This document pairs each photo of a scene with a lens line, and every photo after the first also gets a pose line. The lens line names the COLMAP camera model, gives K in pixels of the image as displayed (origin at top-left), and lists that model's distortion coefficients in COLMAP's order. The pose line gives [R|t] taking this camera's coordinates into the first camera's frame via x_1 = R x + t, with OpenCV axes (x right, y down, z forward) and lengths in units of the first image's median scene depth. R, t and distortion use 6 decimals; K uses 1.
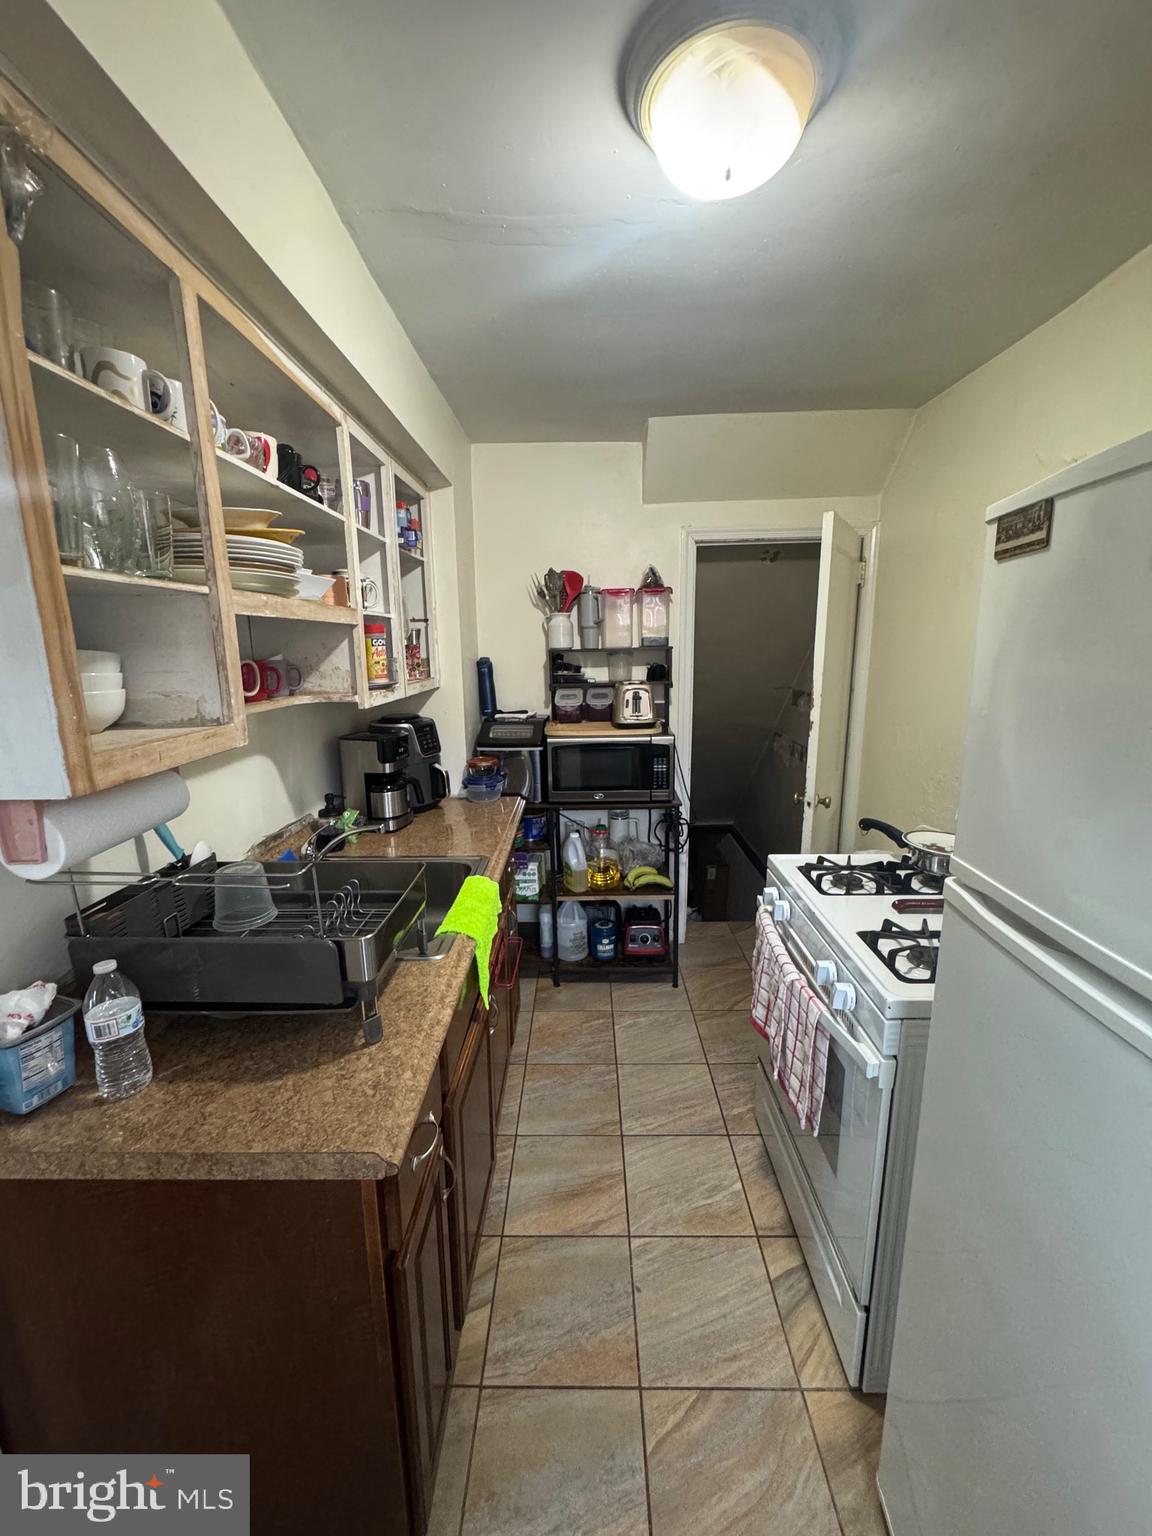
lens RADIAL K [[613.2, 0, 576.0], [0, 613.2, 767.5], [0, 0, 1]] dist [-0.005571, 0.000957]
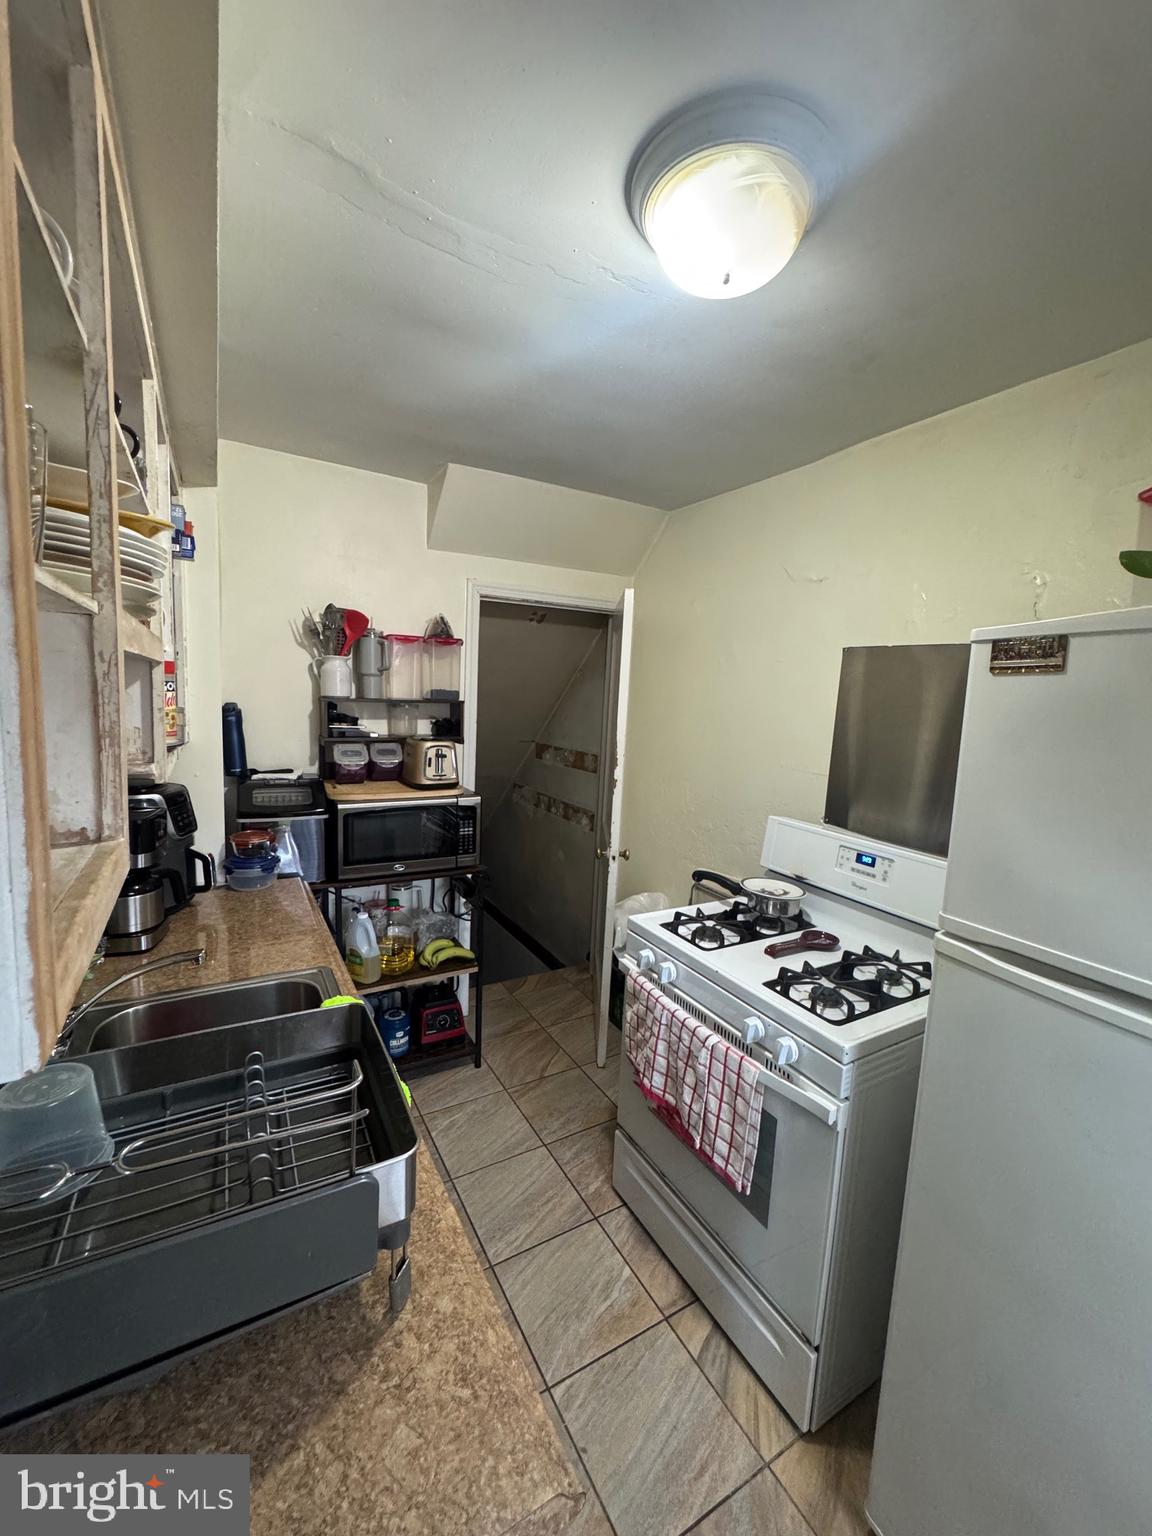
lens RADIAL K [[613.2, 0, 575.1], [0, 613.2, 766.4], [0, 0, 1]] dist [-0.005571, 0.000957]
pose [[0.855825, -0.010023, 0.517169, -0.204193], [0.046906, 0.997197, -0.058297, -0.035604], [-0.515135, 0.074150, 0.853896, 0.117652]]
